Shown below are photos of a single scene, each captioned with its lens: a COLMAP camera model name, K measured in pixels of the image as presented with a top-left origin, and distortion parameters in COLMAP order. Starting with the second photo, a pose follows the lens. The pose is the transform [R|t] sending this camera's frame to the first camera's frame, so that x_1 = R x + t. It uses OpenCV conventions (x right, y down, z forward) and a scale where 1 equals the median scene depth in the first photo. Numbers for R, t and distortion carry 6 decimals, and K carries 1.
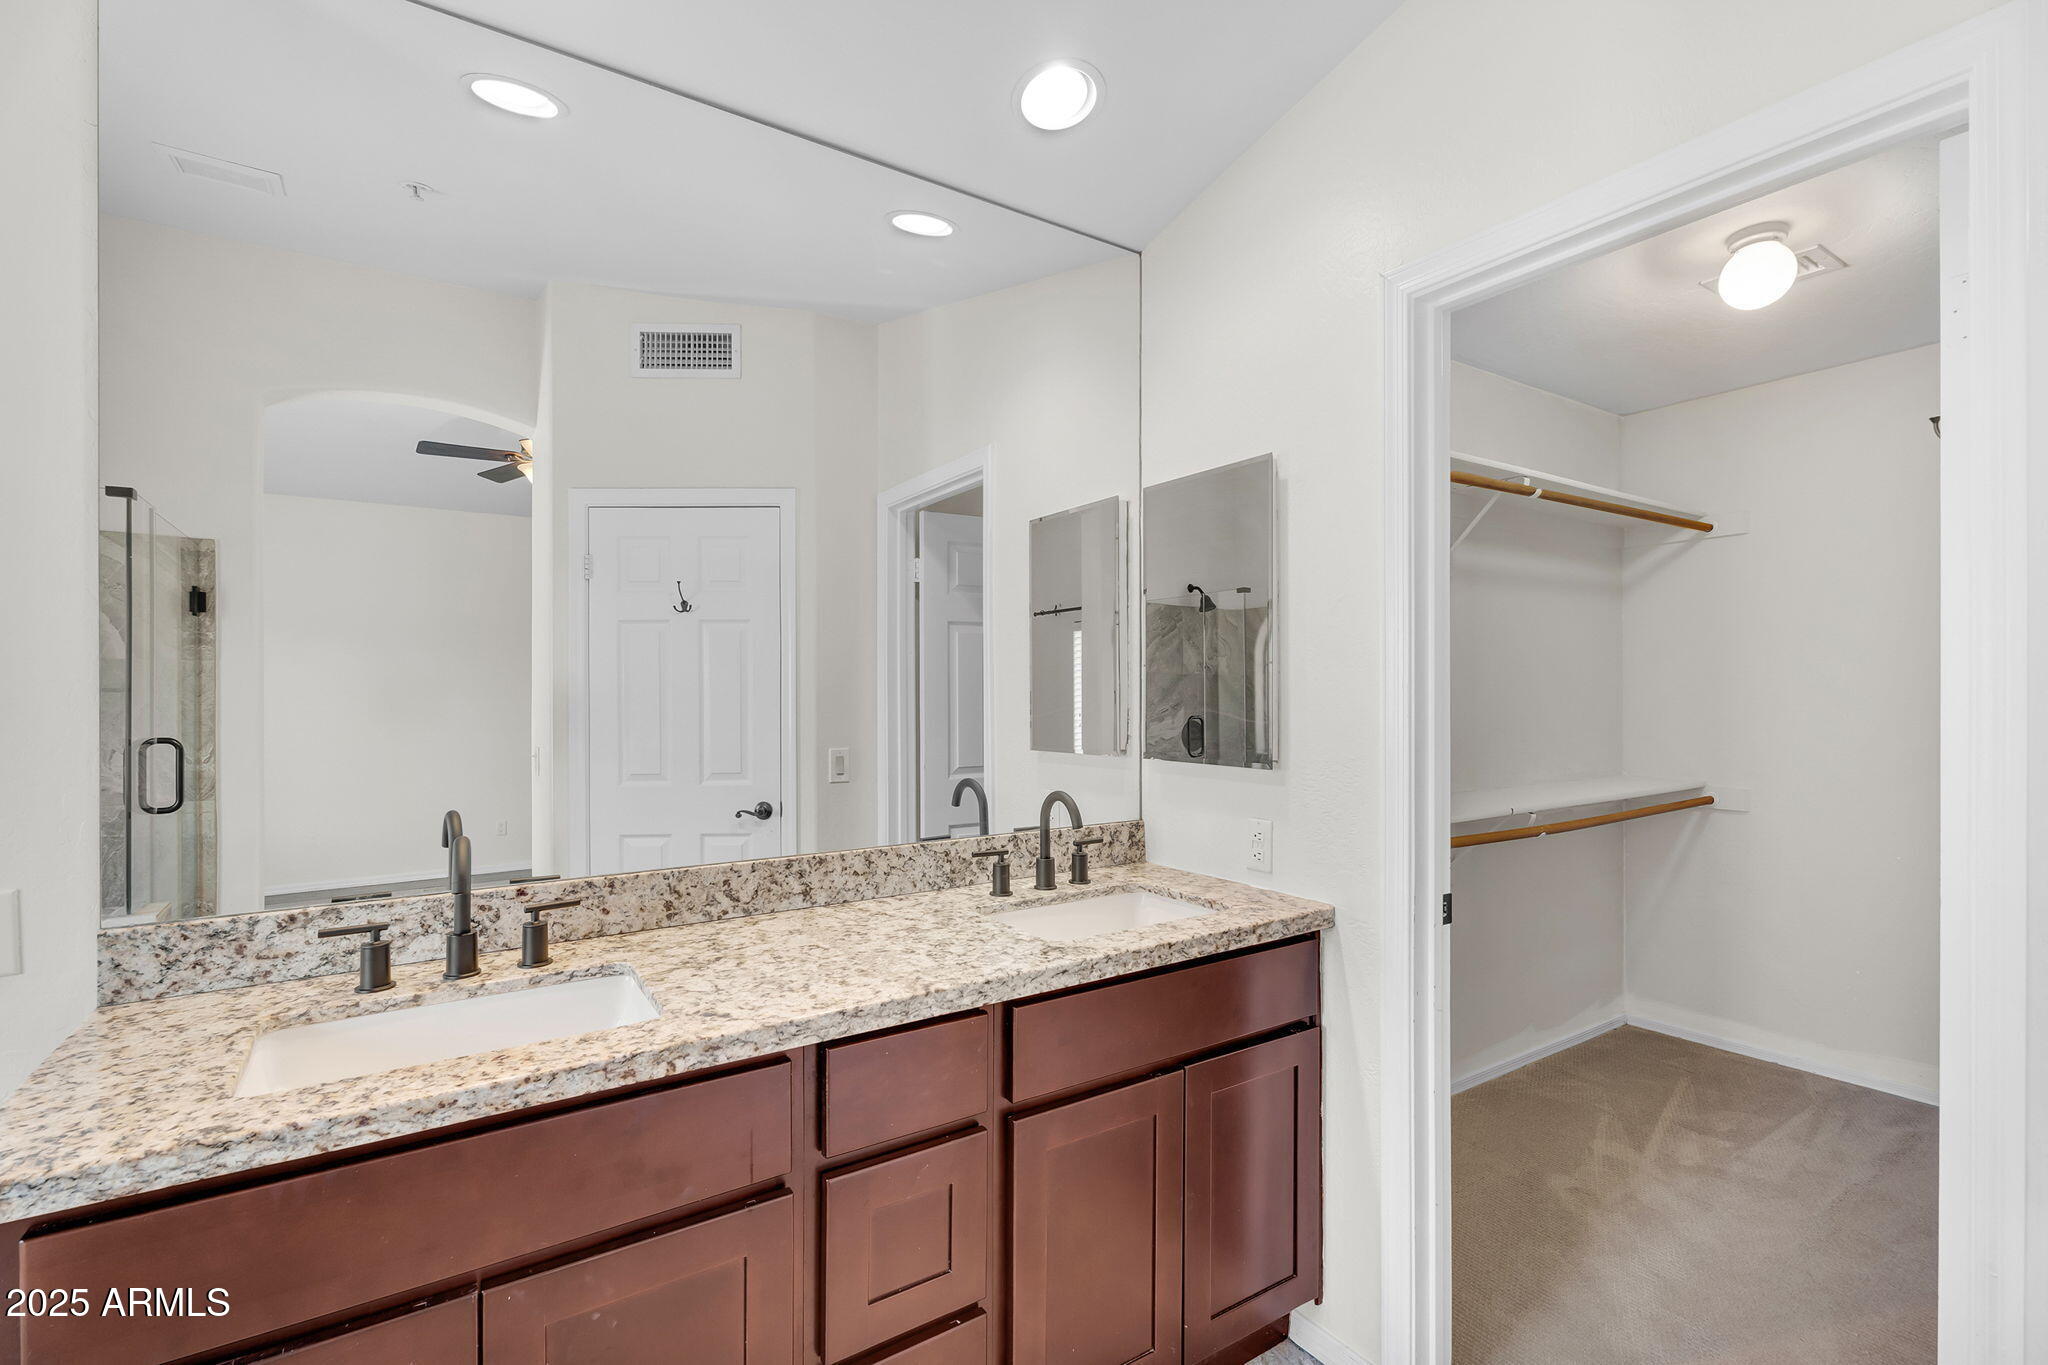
lens RADIAL K [[942.6, 0, 1022.3], [0, 942.6, 695.5], [0, 0, 1]] dist [-0.002703, 0.000358]
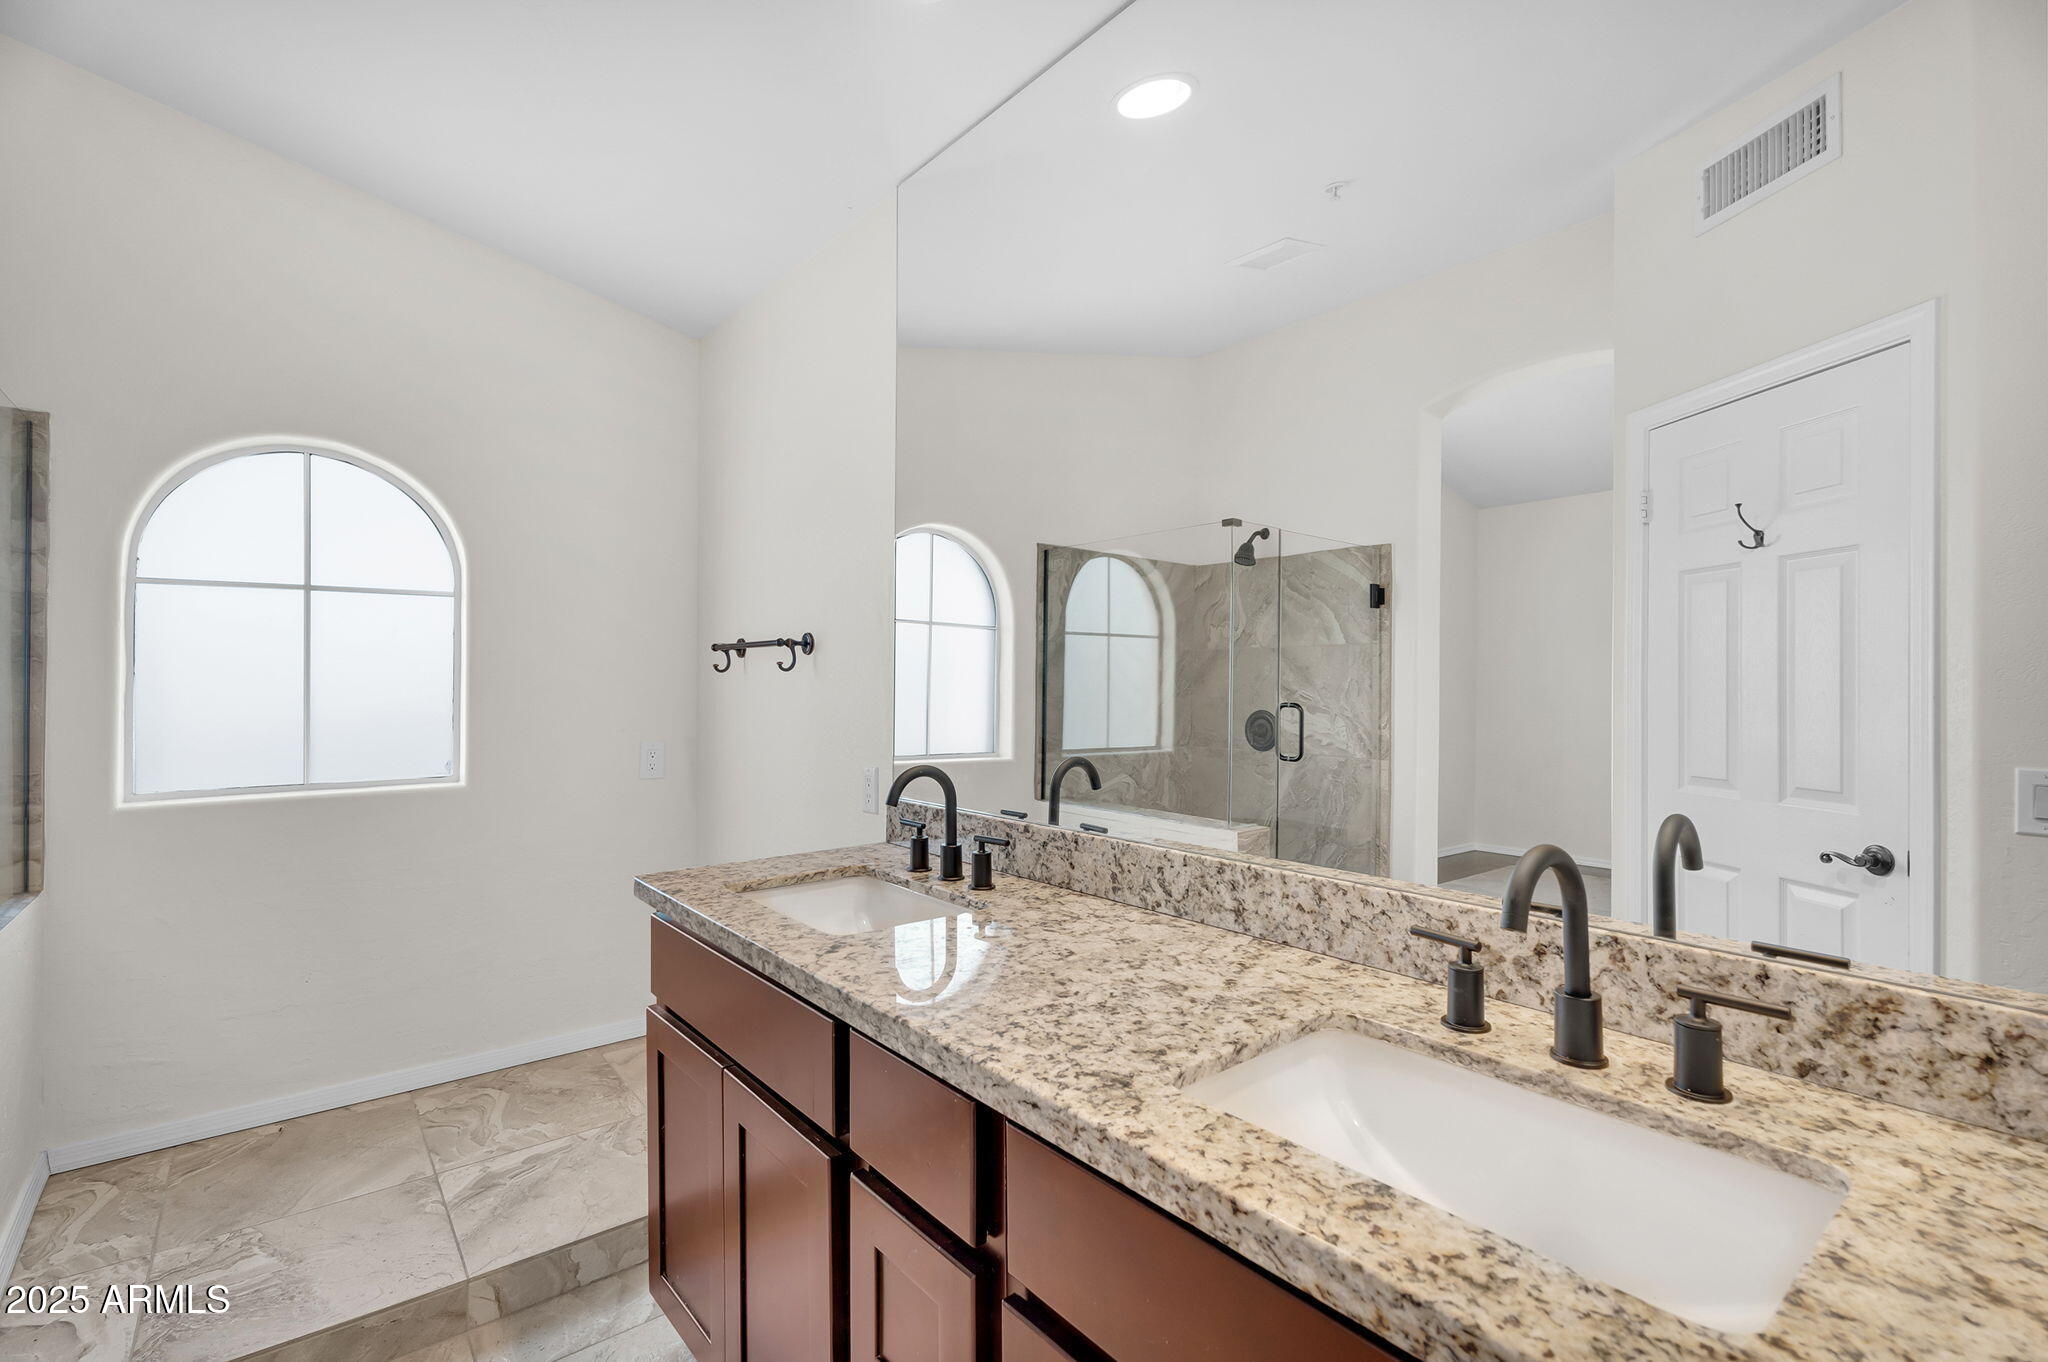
lens RADIAL K [[930.3, 0, 1024.0], [0, 930.3, 681.0], [0, 0, 1]] dist [0.010140, 0.000385]
pose [[0.087497, -0.000961, -0.996164, 0.521659], [-0.008568, 0.999962, -0.001717, 0.028421], [0.996128, 0.008685, 0.087485, 0.798833]]
